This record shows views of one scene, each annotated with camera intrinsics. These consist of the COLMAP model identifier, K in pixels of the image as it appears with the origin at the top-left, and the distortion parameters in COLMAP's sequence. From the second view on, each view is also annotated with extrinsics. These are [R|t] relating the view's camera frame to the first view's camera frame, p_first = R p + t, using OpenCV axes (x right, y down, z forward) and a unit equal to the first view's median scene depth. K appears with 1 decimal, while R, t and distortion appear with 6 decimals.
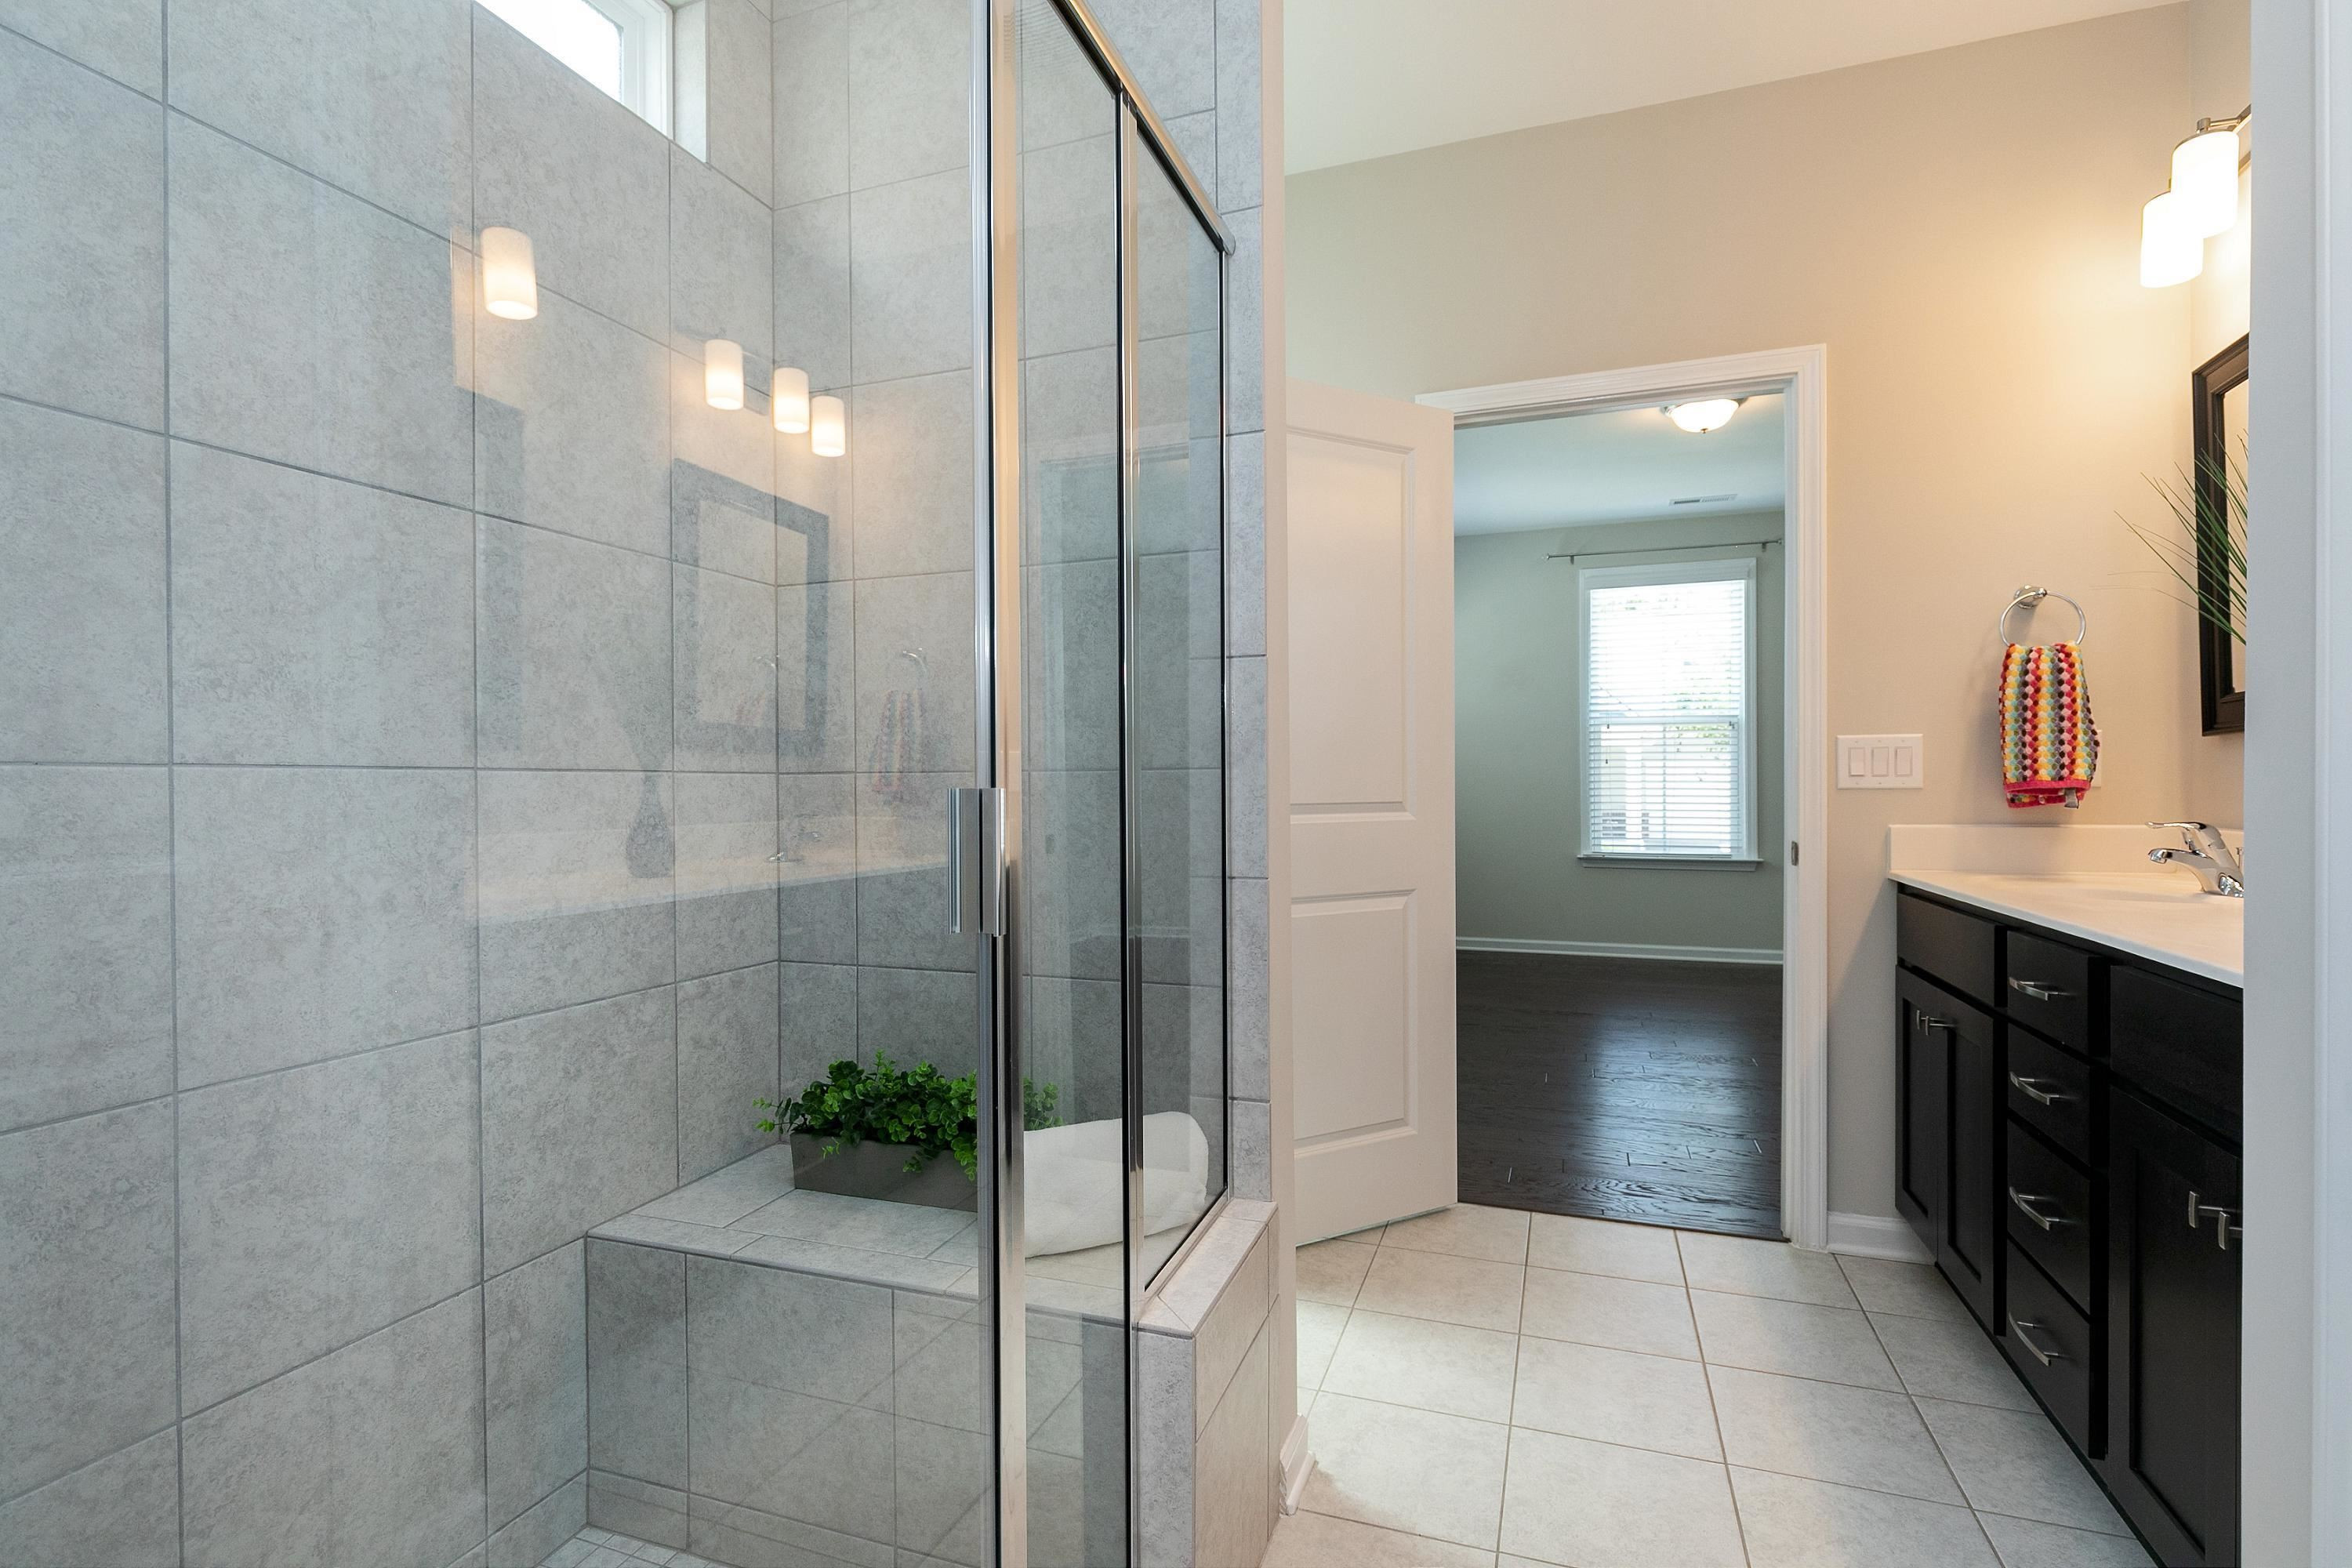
lens RADIAL K [[1139.4, 0, 1166.1], [0, 1139.4, 791.6], [0, 0, 1]] dist [0.004056, -0.000515]
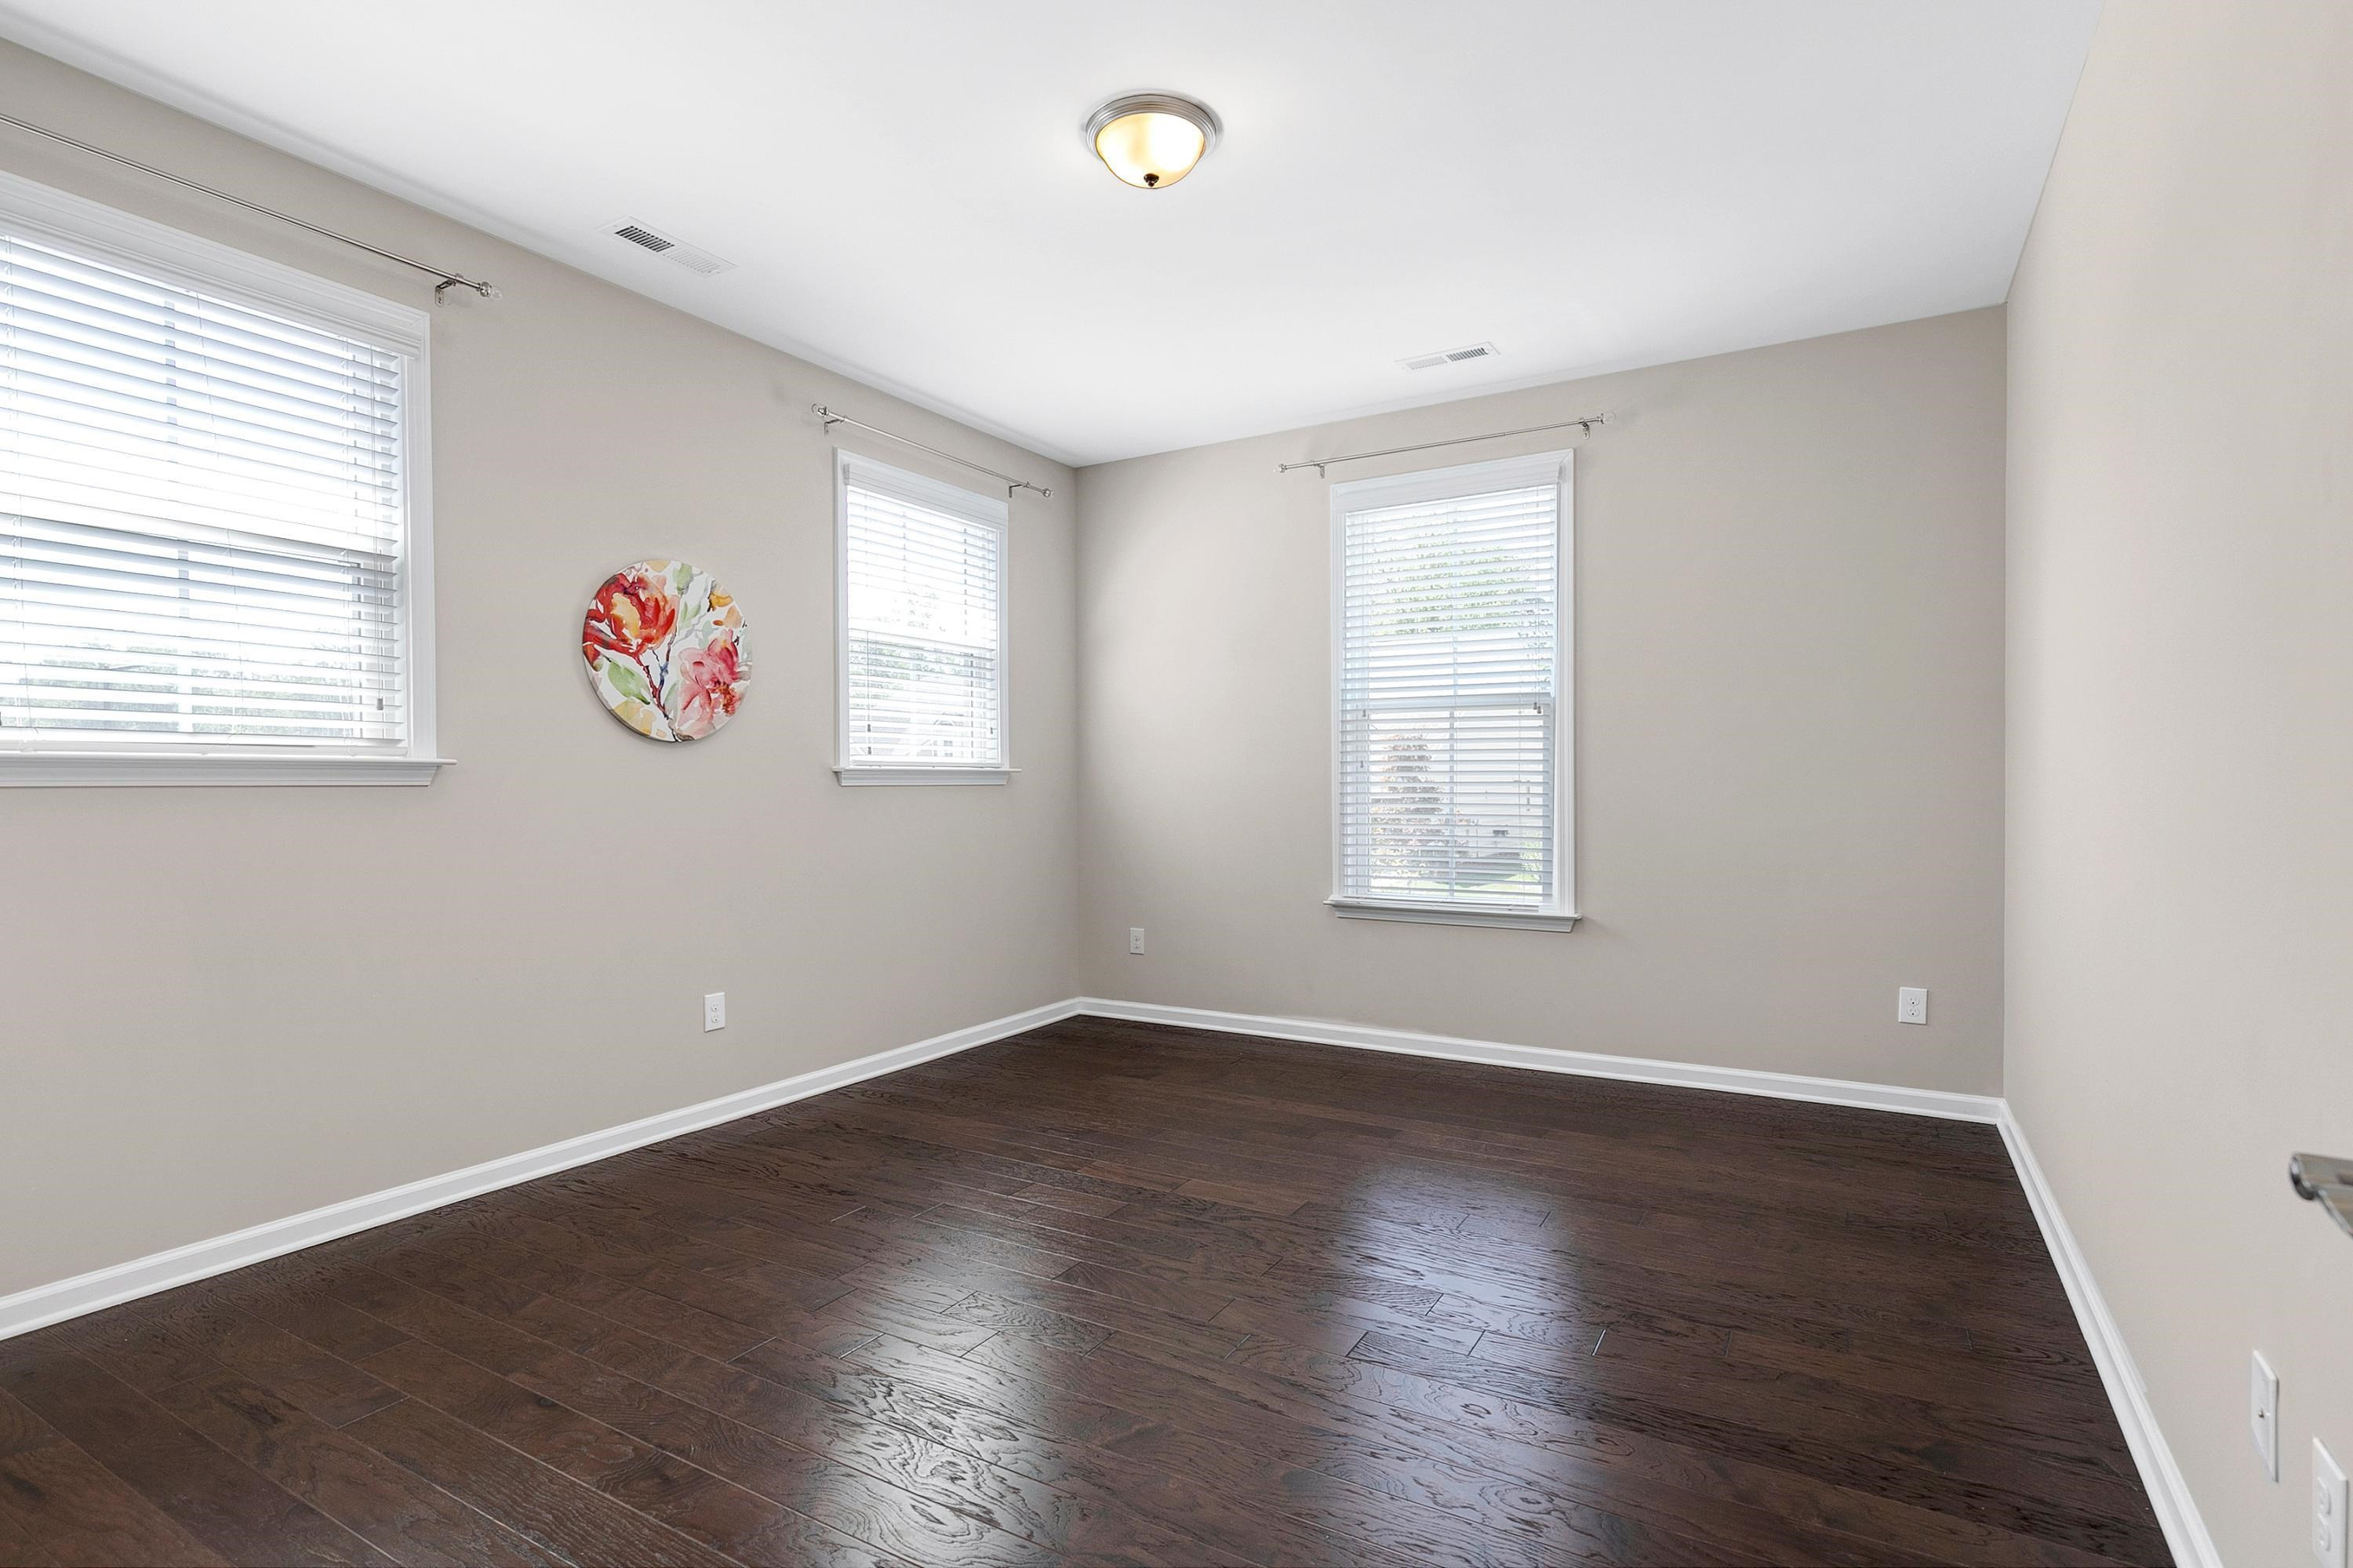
lens RADIAL K [[1139.9, 0, 1165.2], [0, 1139.9, 784.3], [0, 0, 1]] dist [0.004056, -0.000515]
pose [[0.980811, -0.000320, -0.194962, 1.069918], [-0.000019, 0.999998, -0.001738, -0.034326], [0.194962, 0.001708, 0.980809, 0.824550]]
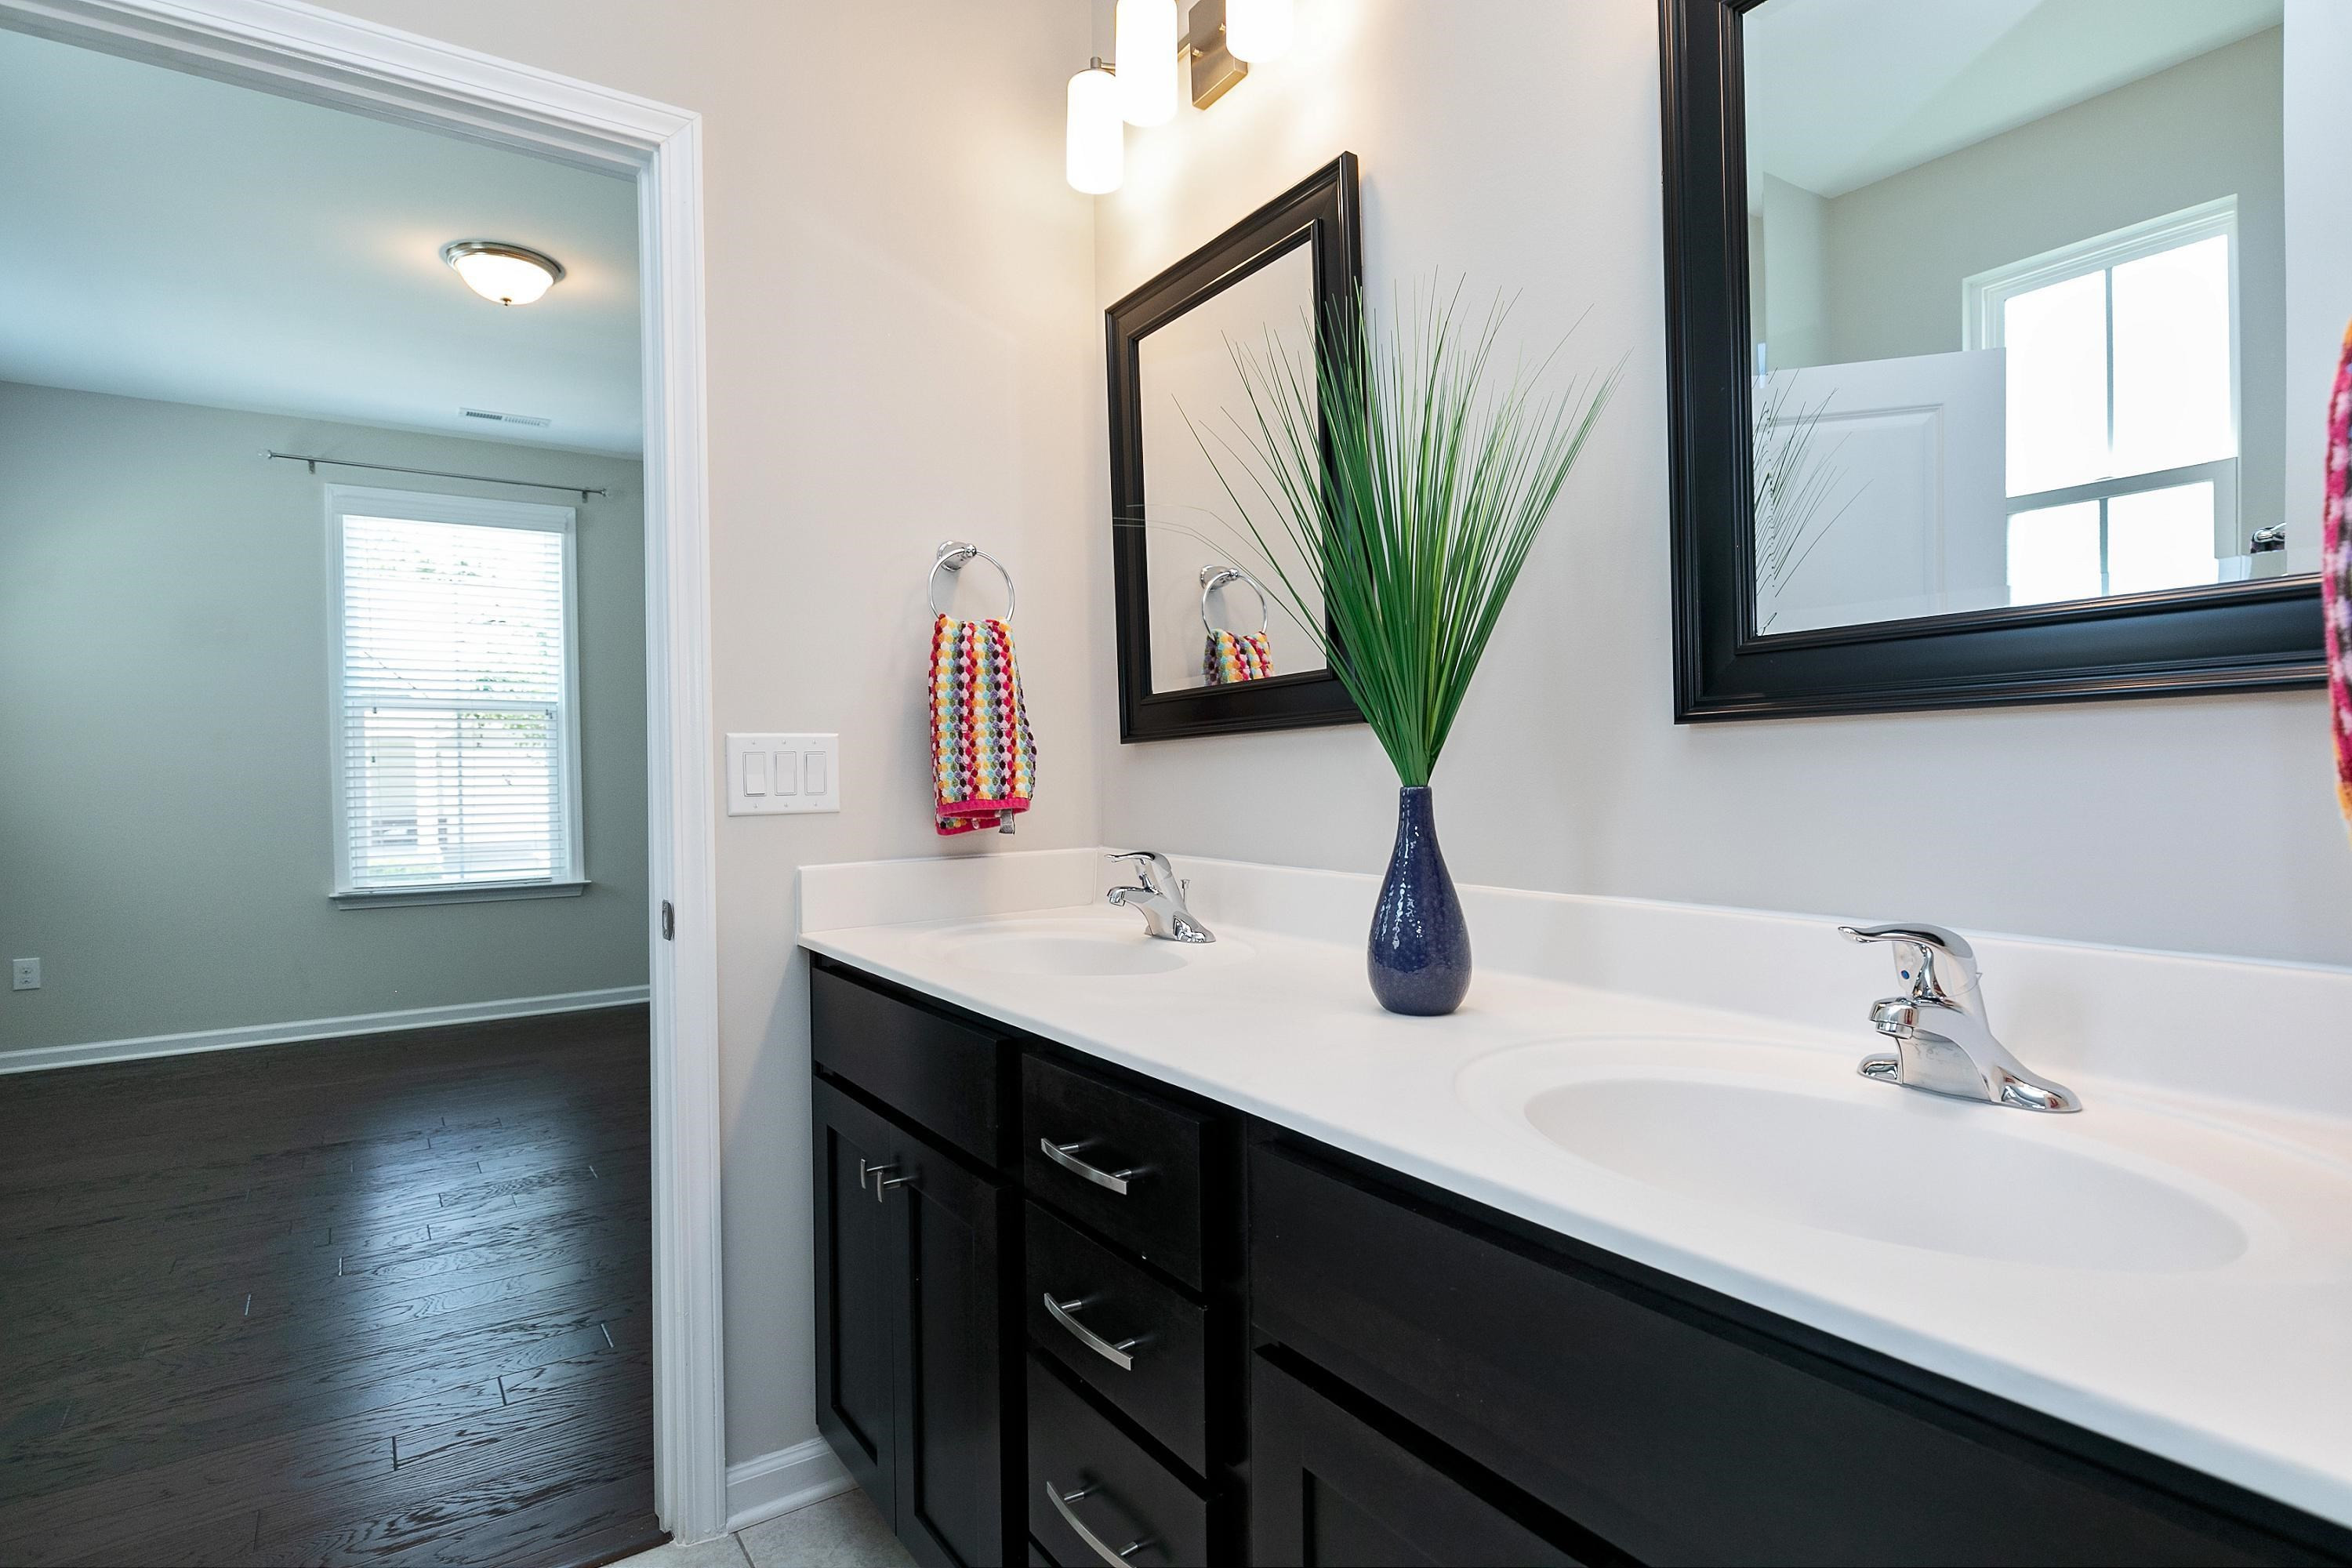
lens RADIAL K [[1188.4, 0, 1176.3], [0, 1188.4, 784.0], [0, 0, 1]] dist [-0.005500, 0.000180]
pose [[0.581566, -0.014443, 0.813371, 0.203334], [0.015153, 0.999861, 0.006920, -0.022782], [-0.813358, 0.008301, 0.581704, 0.432768]]
